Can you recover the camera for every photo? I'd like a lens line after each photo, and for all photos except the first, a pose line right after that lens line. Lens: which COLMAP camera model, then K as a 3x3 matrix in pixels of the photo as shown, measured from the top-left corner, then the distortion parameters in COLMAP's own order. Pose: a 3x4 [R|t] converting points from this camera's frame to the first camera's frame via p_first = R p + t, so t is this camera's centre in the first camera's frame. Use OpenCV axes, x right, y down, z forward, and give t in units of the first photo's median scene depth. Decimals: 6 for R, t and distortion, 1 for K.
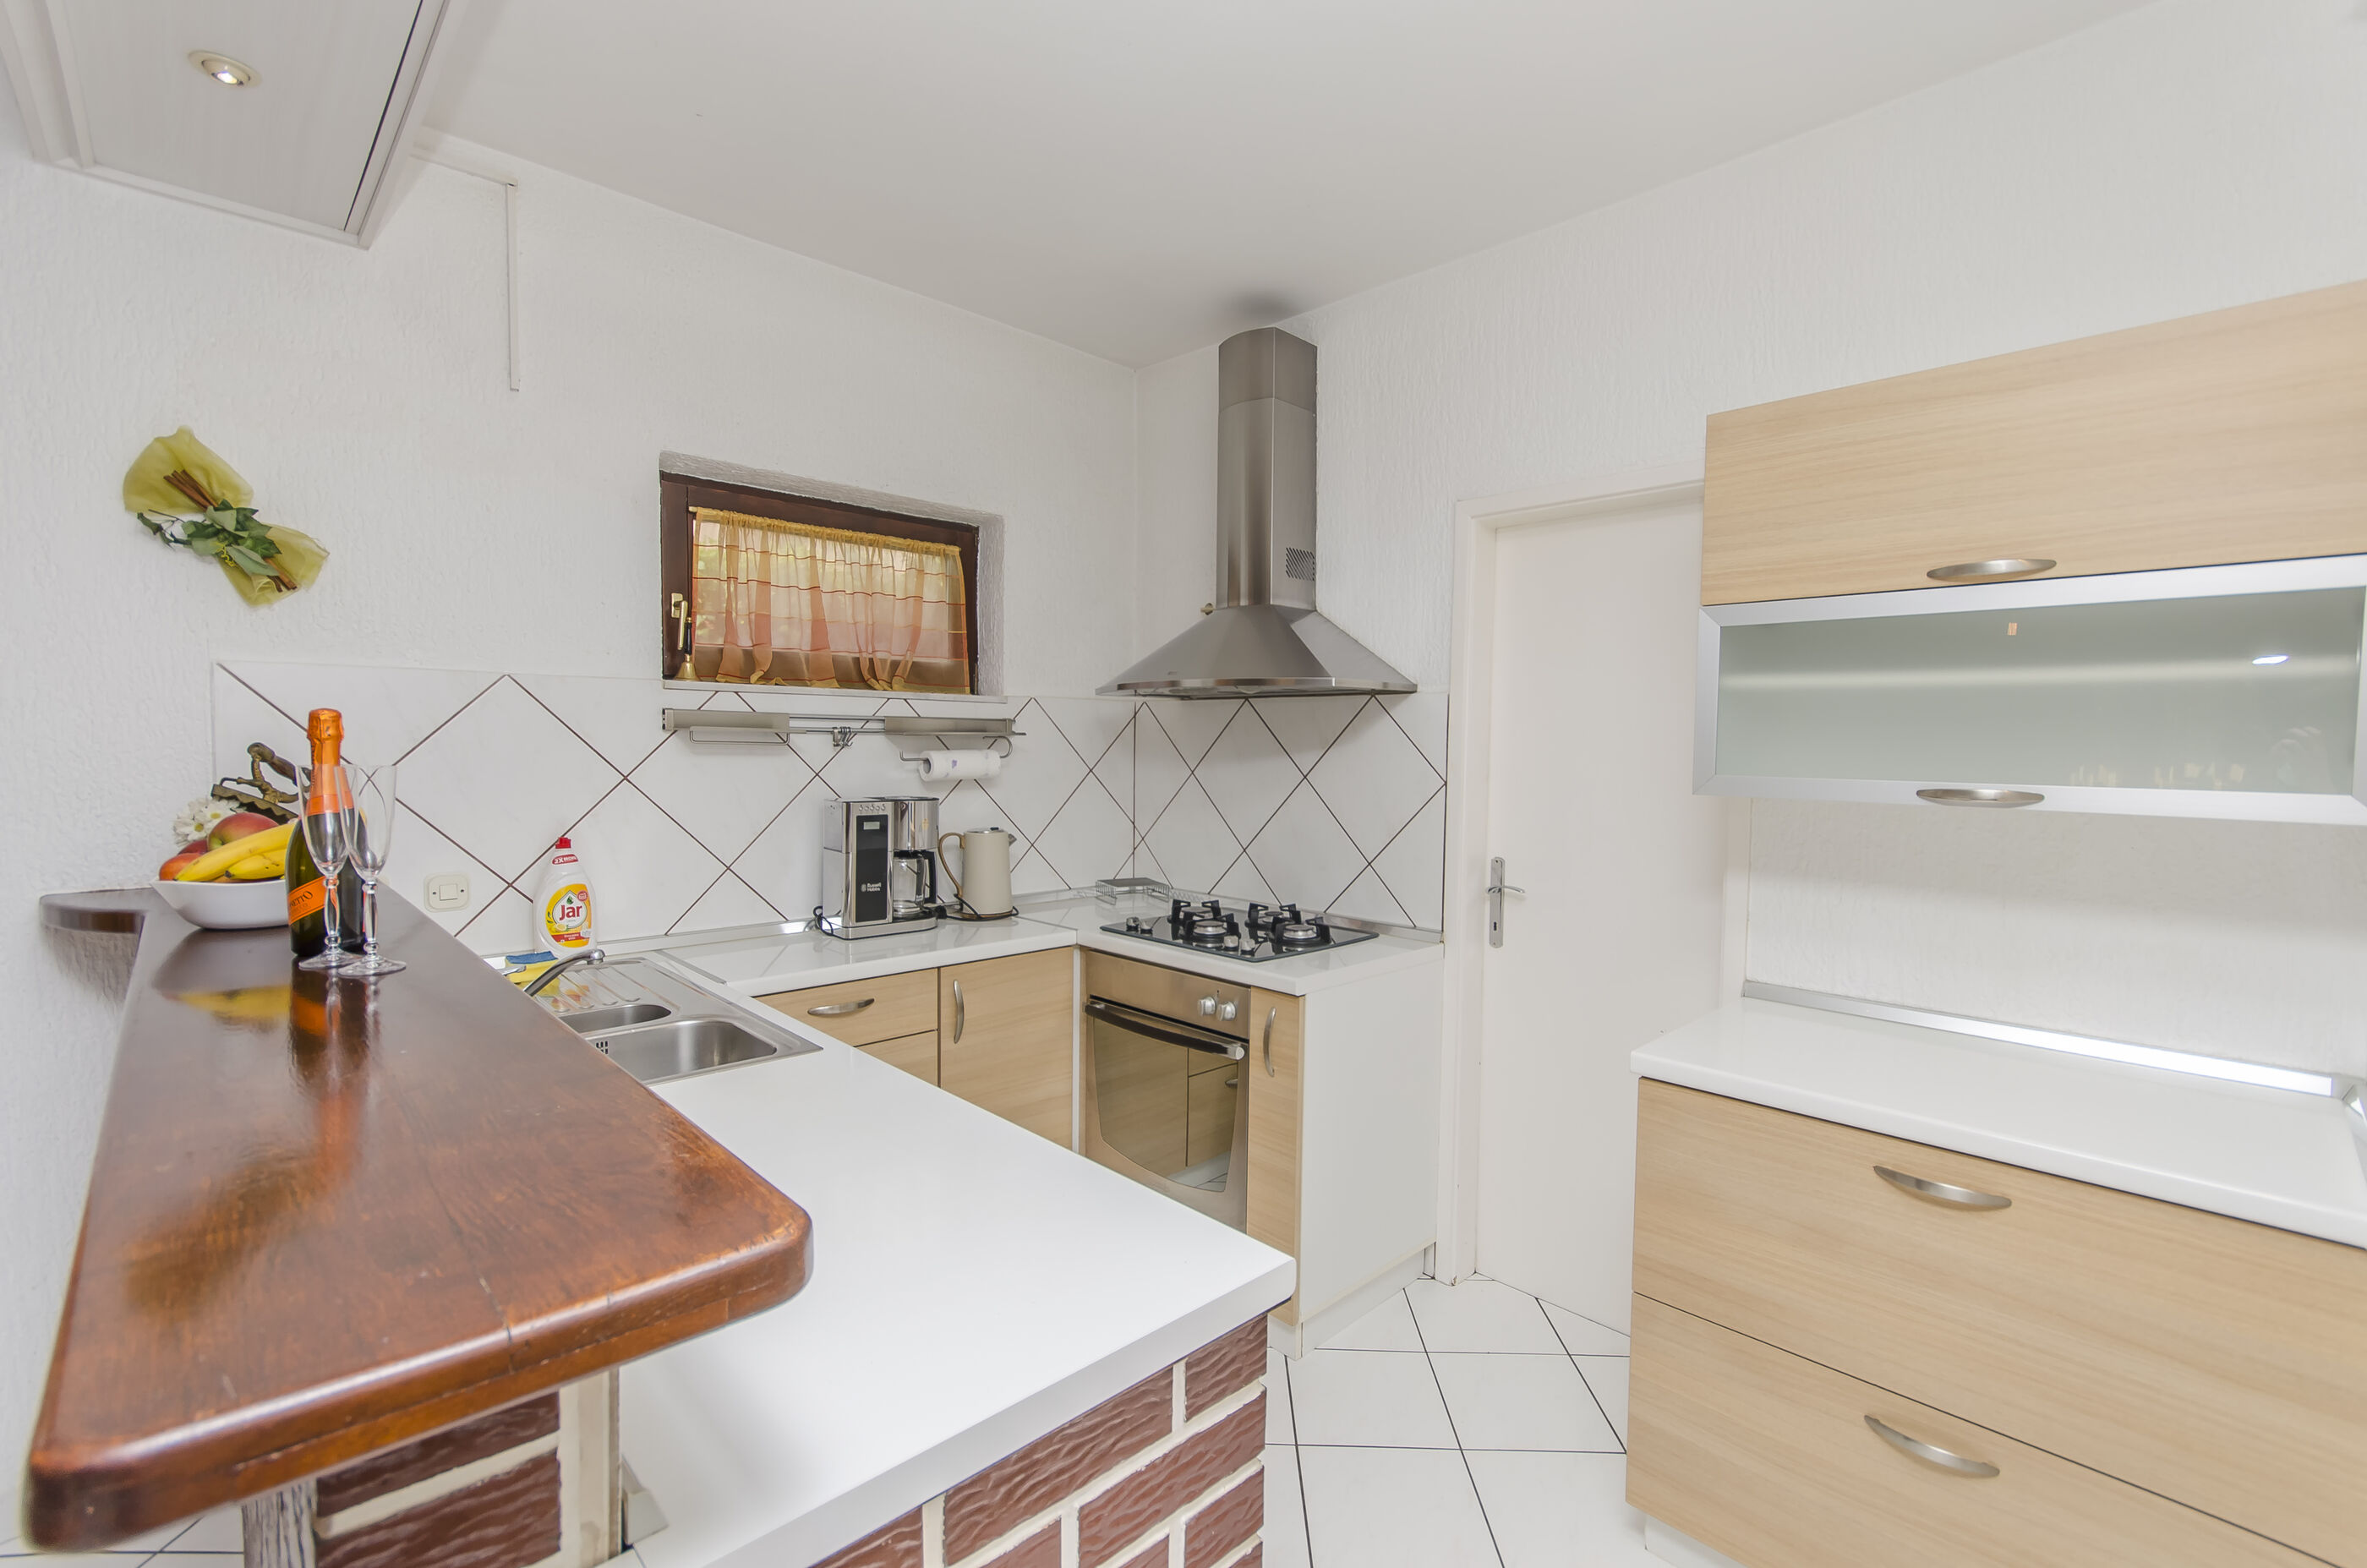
lens RADIAL K [[1043.9, 0, 1184.7], [0, 1043.9, 778.6], [0, 0, 1]] dist [0.015318, -0.003911]
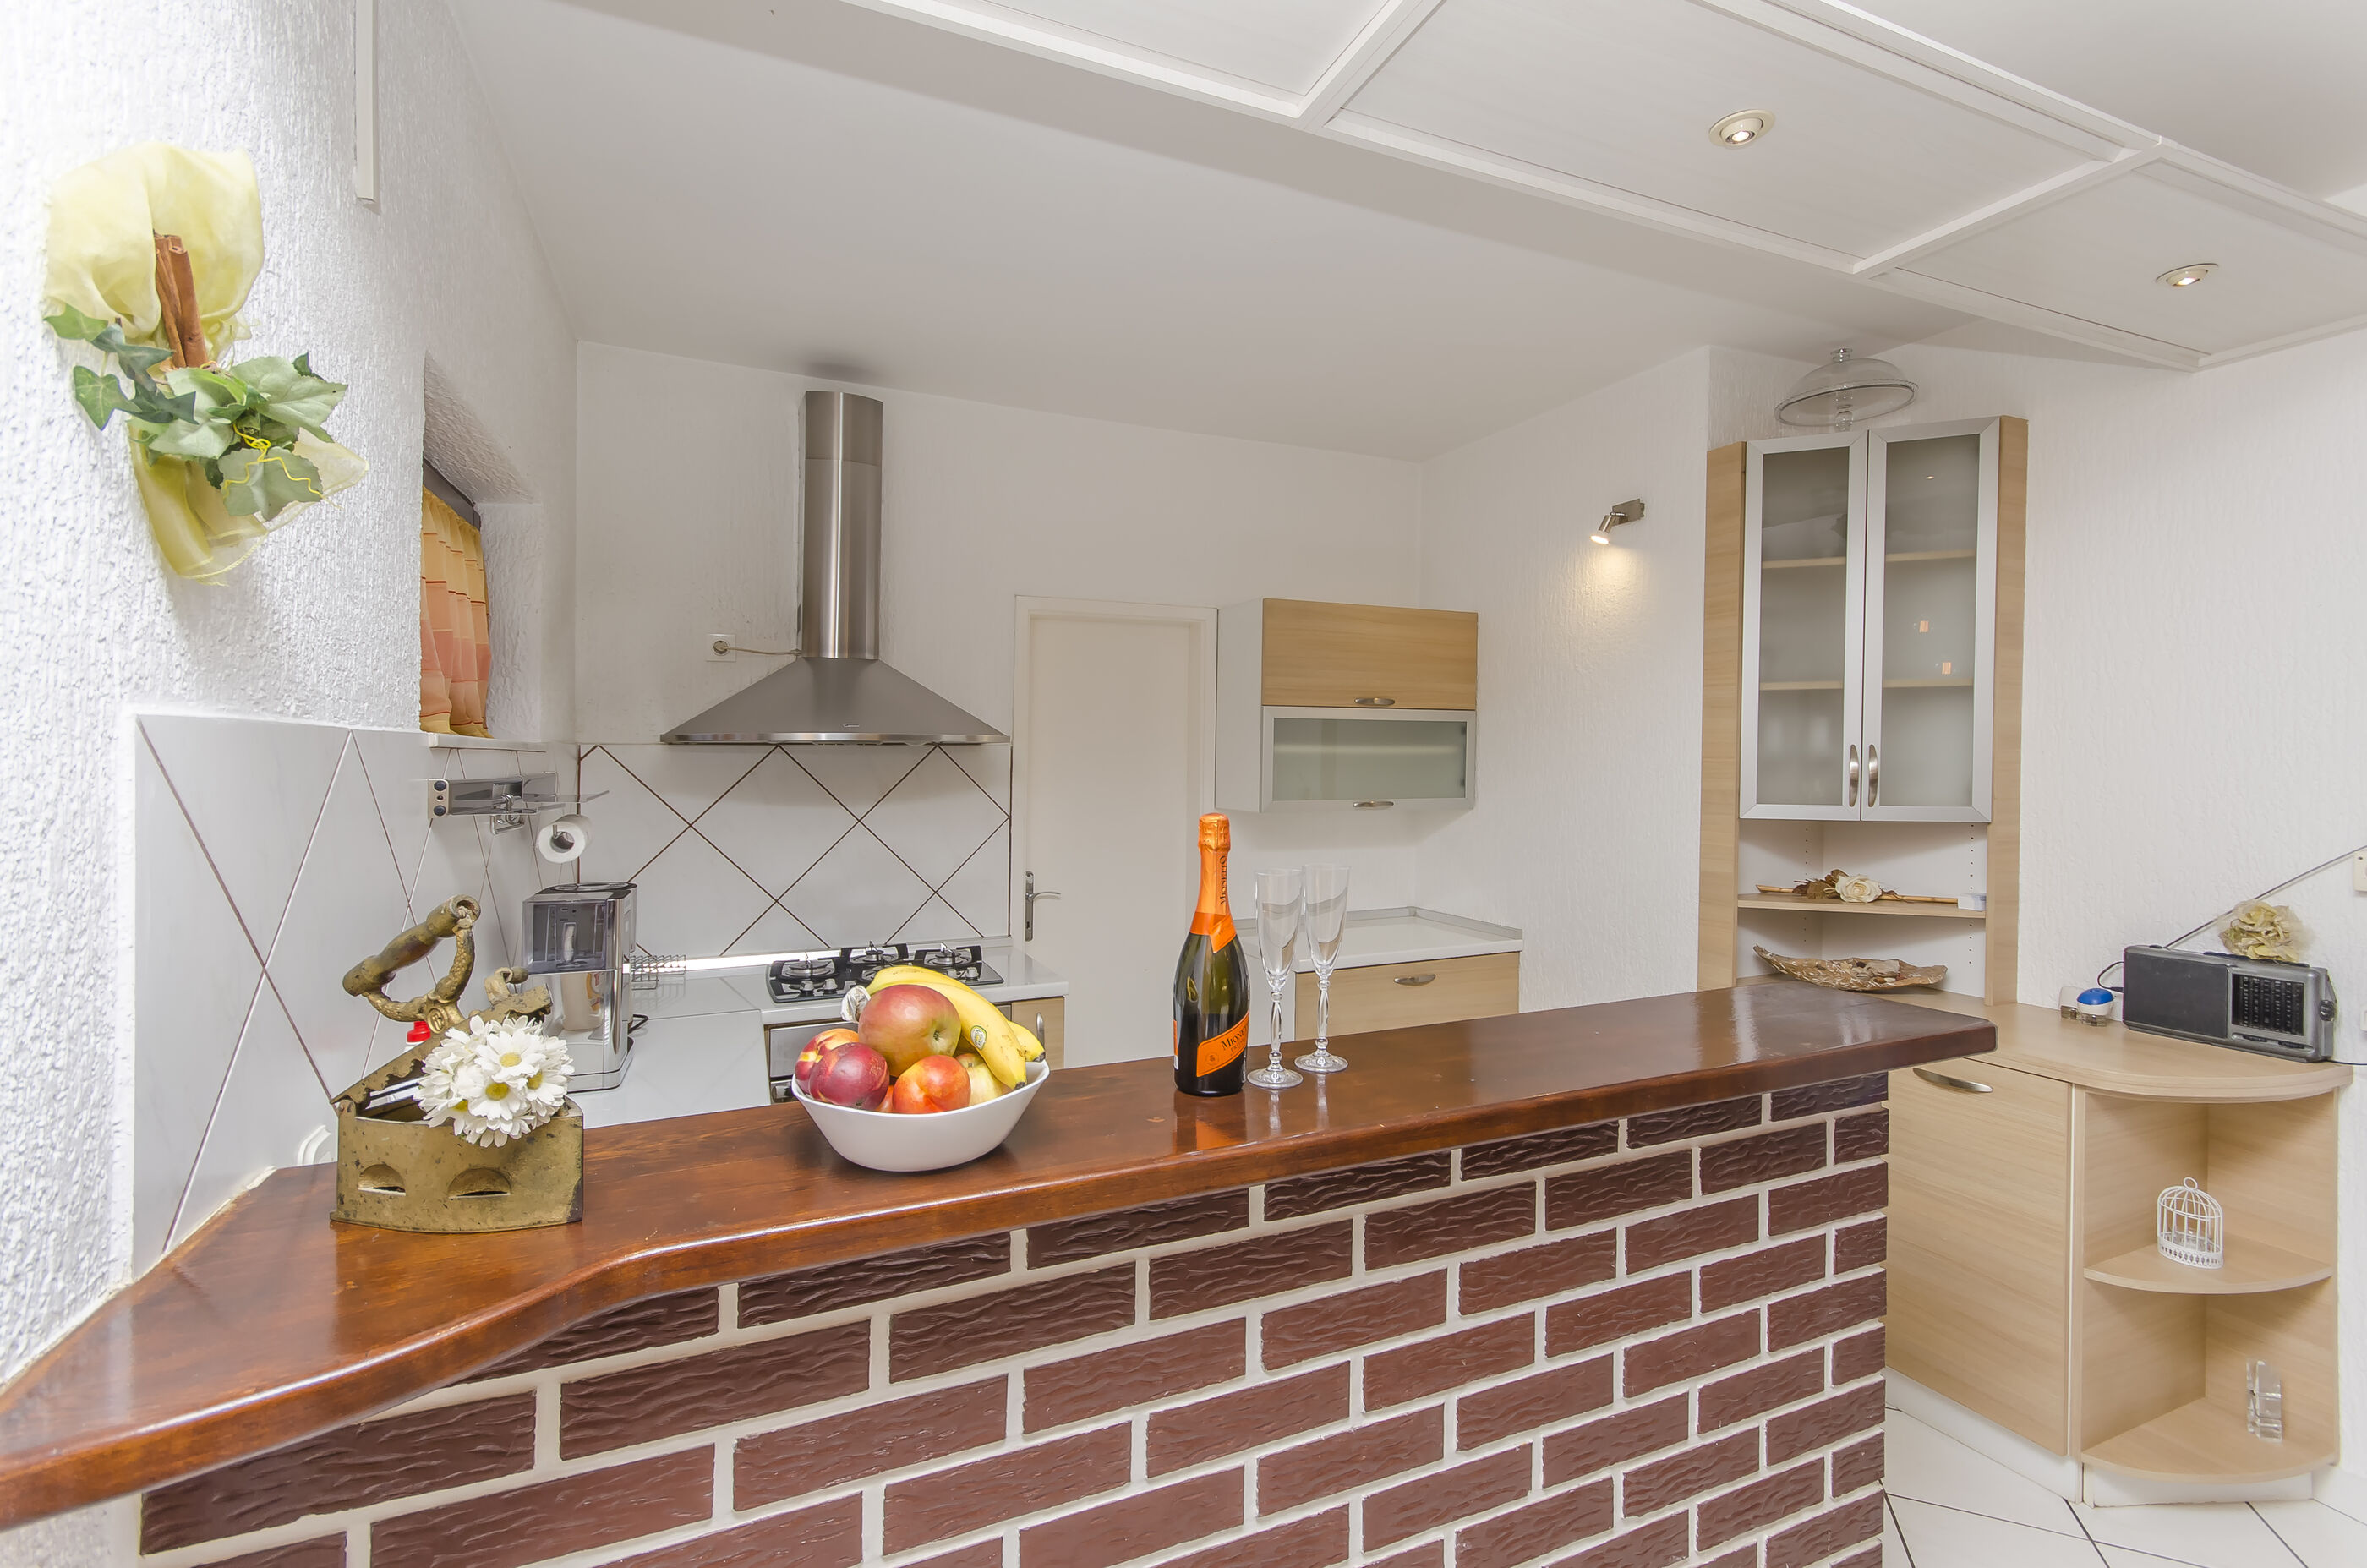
lens RADIAL K [[1043.9, 0, 1181.3], [0, 1043.9, 774.5], [0, 0, 1]] dist [0.015318, -0.003911]
pose [[0.357741, -0.033964, 0.933203, -0.836371], [0.039497, 0.998994, 0.021217, -0.064489], [-0.932985, 0.029269, 0.358723, 0.354798]]
